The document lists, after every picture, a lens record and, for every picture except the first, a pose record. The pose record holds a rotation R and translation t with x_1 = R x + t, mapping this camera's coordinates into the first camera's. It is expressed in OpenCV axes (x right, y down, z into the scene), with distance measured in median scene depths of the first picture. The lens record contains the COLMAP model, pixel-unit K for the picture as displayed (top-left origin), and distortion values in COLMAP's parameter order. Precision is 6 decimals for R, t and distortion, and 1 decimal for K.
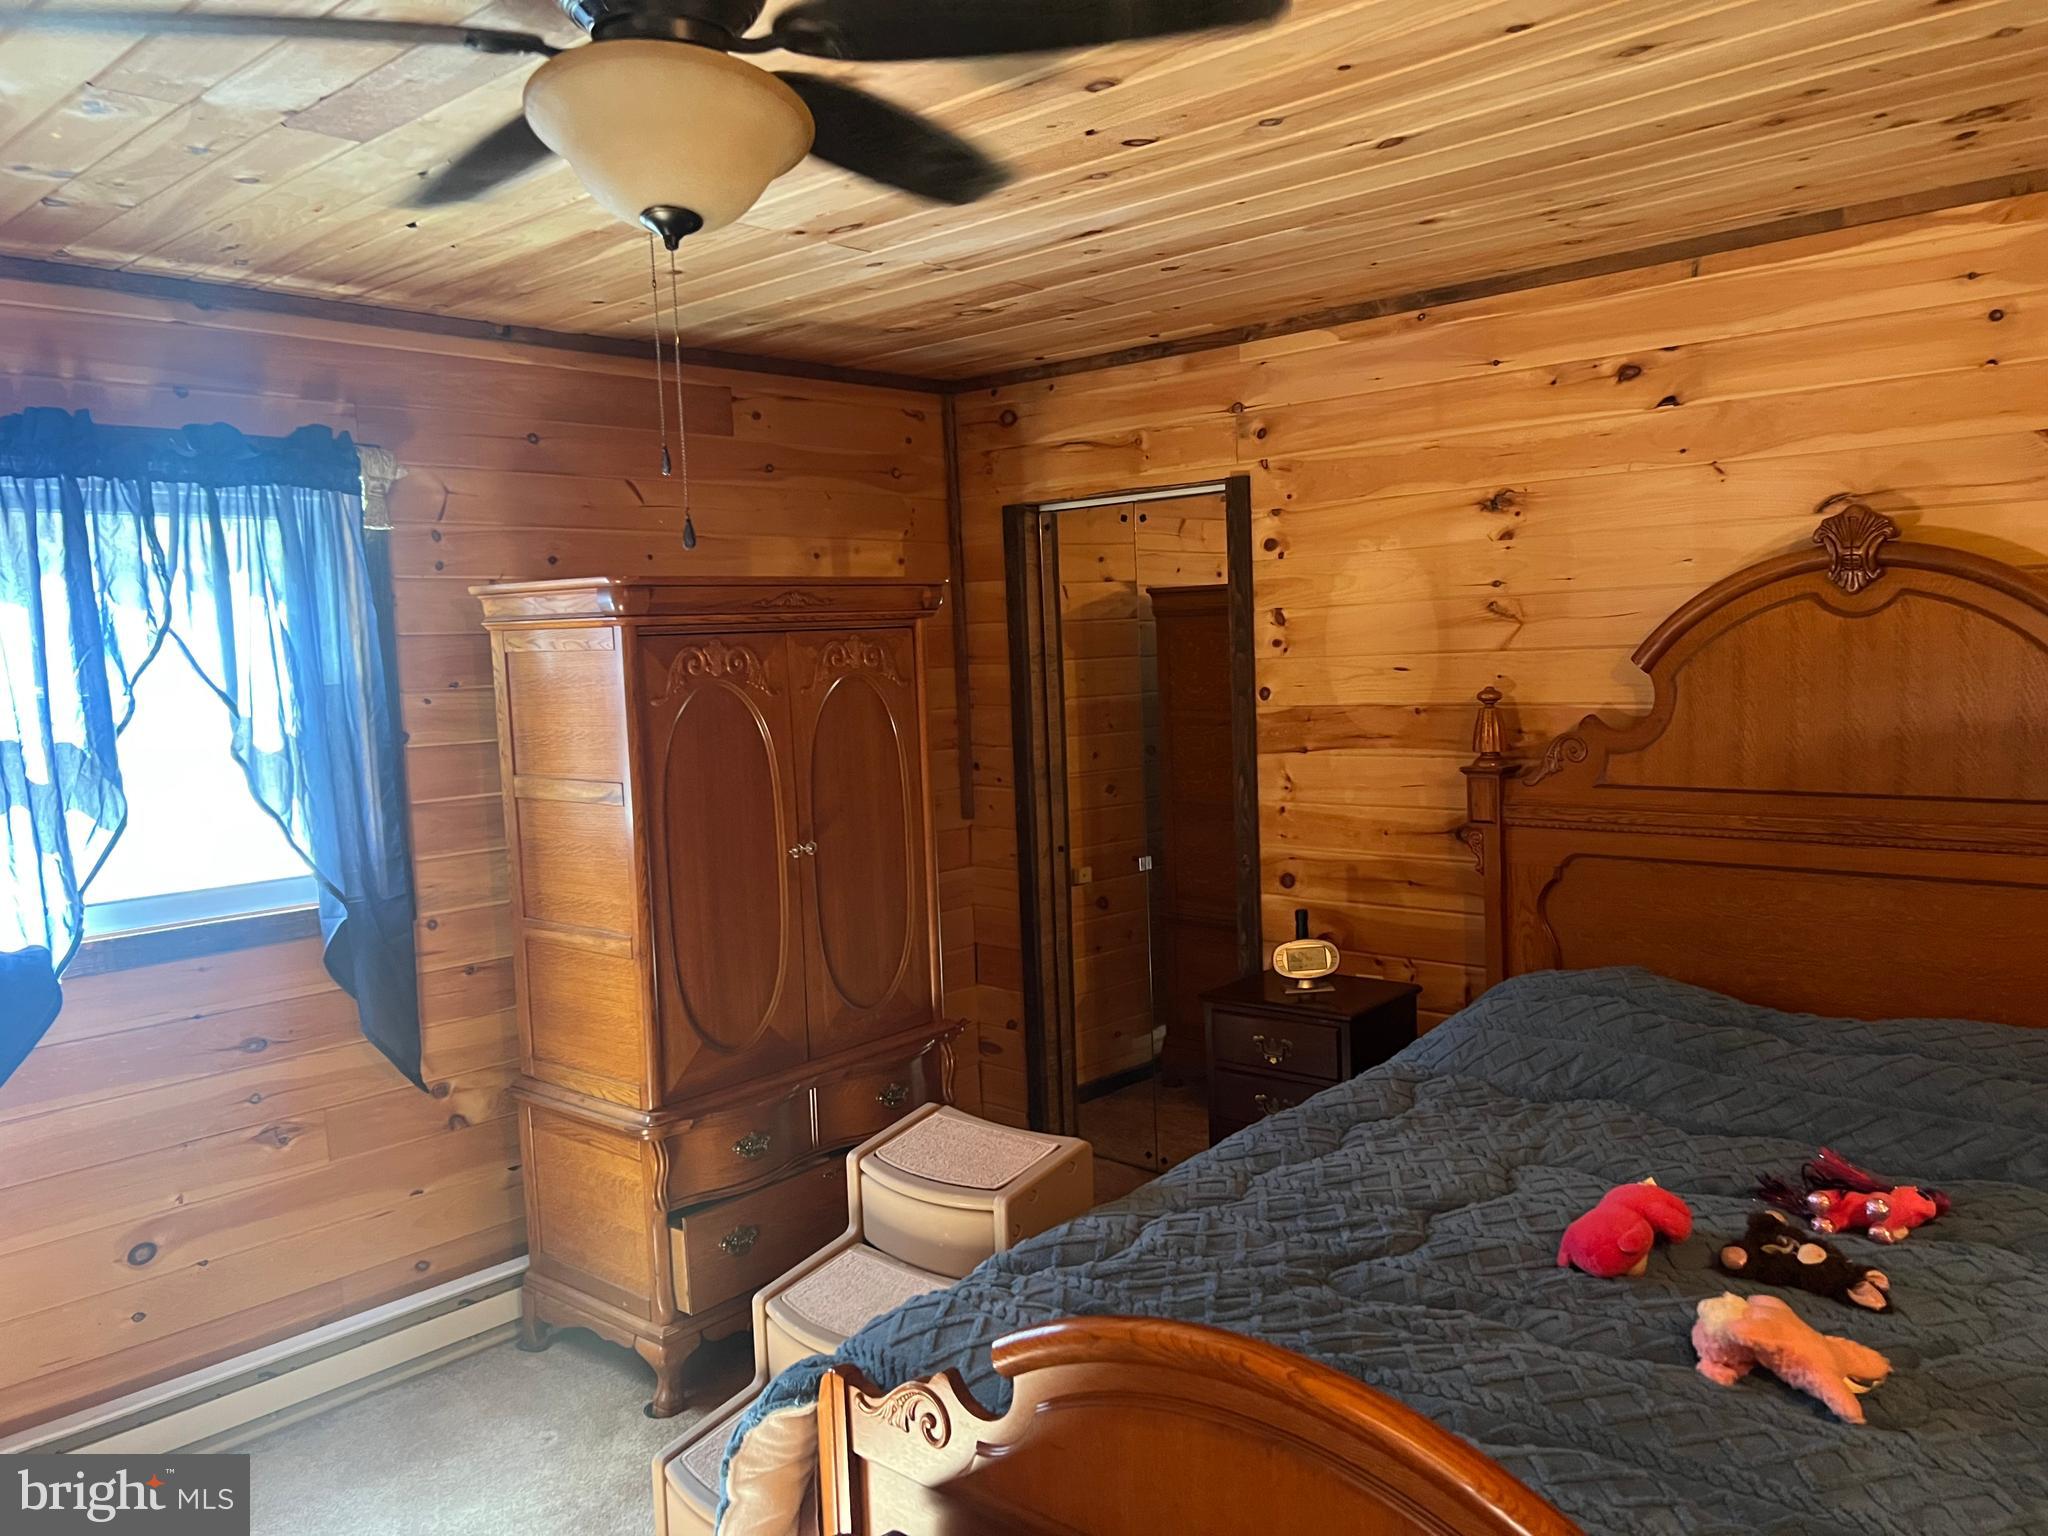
lens RADIAL K [[1557.6, 0, 1044.0], [0, 1557.6, 769.6], [0, 0, 1]] dist [0.045798, -0.044014]
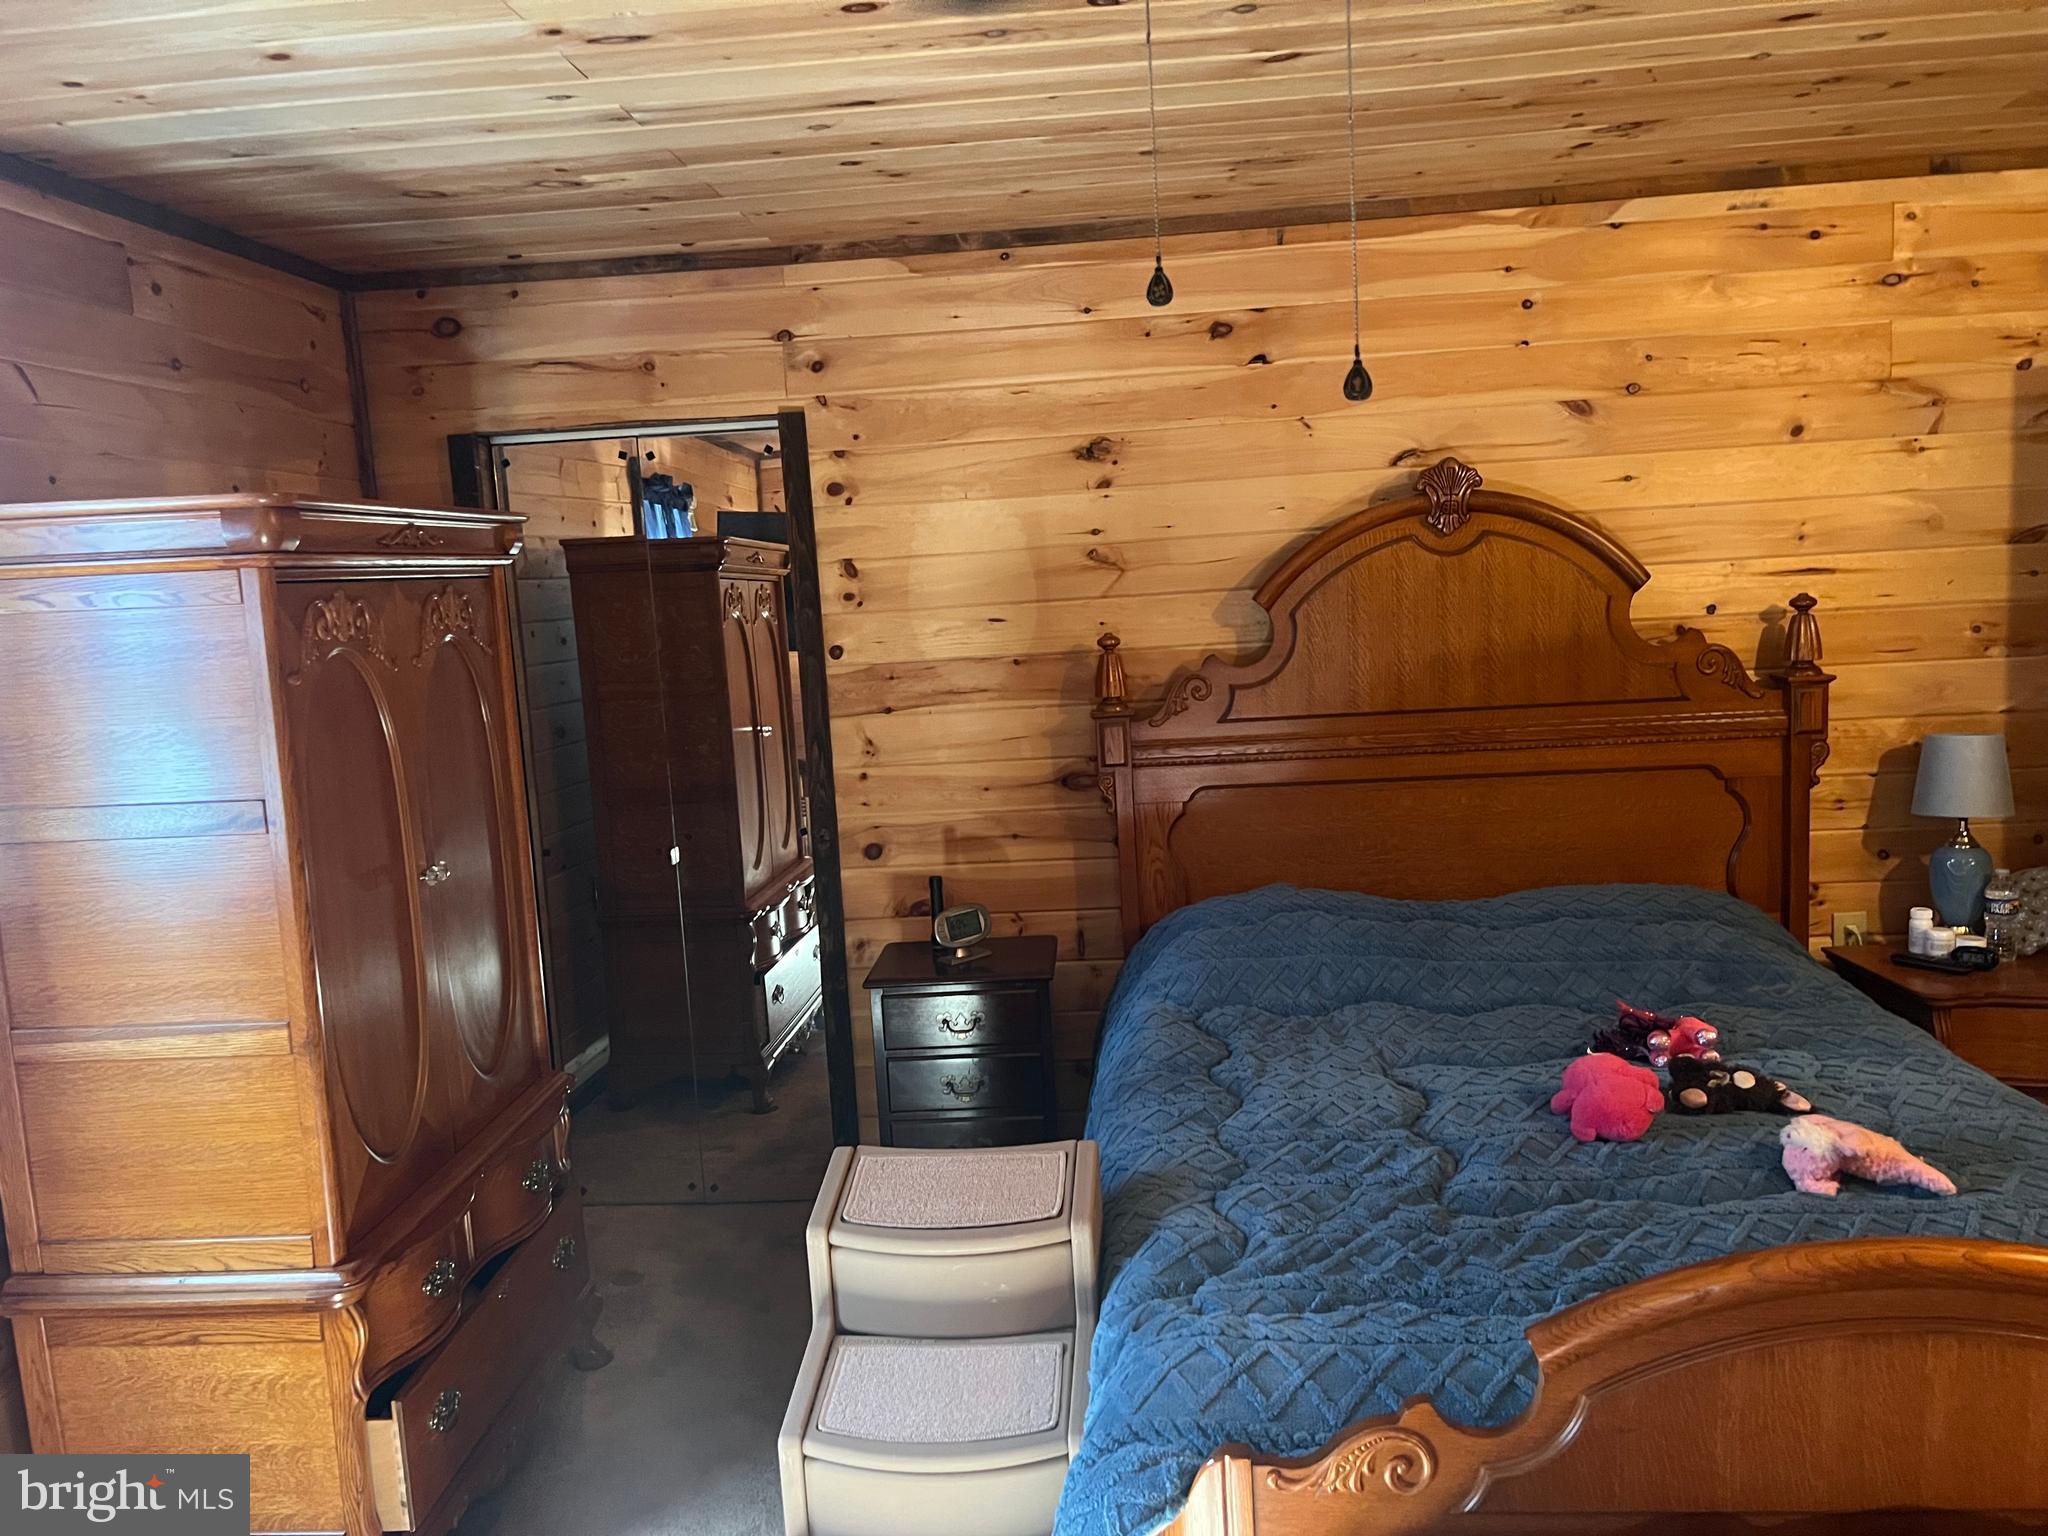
lens RADIAL K [[1555.0, 0, 1024.0], [0, 1555.0, 768.0], [0, 0, 1]] dist [0.066115, -0.094396]
pose [[0.795926, -0.080320, 0.600042, -0.364918], [0.077109, 0.996537, 0.031112, -0.000809], [-0.600463, 0.021506, 0.799363, 0.223573]]
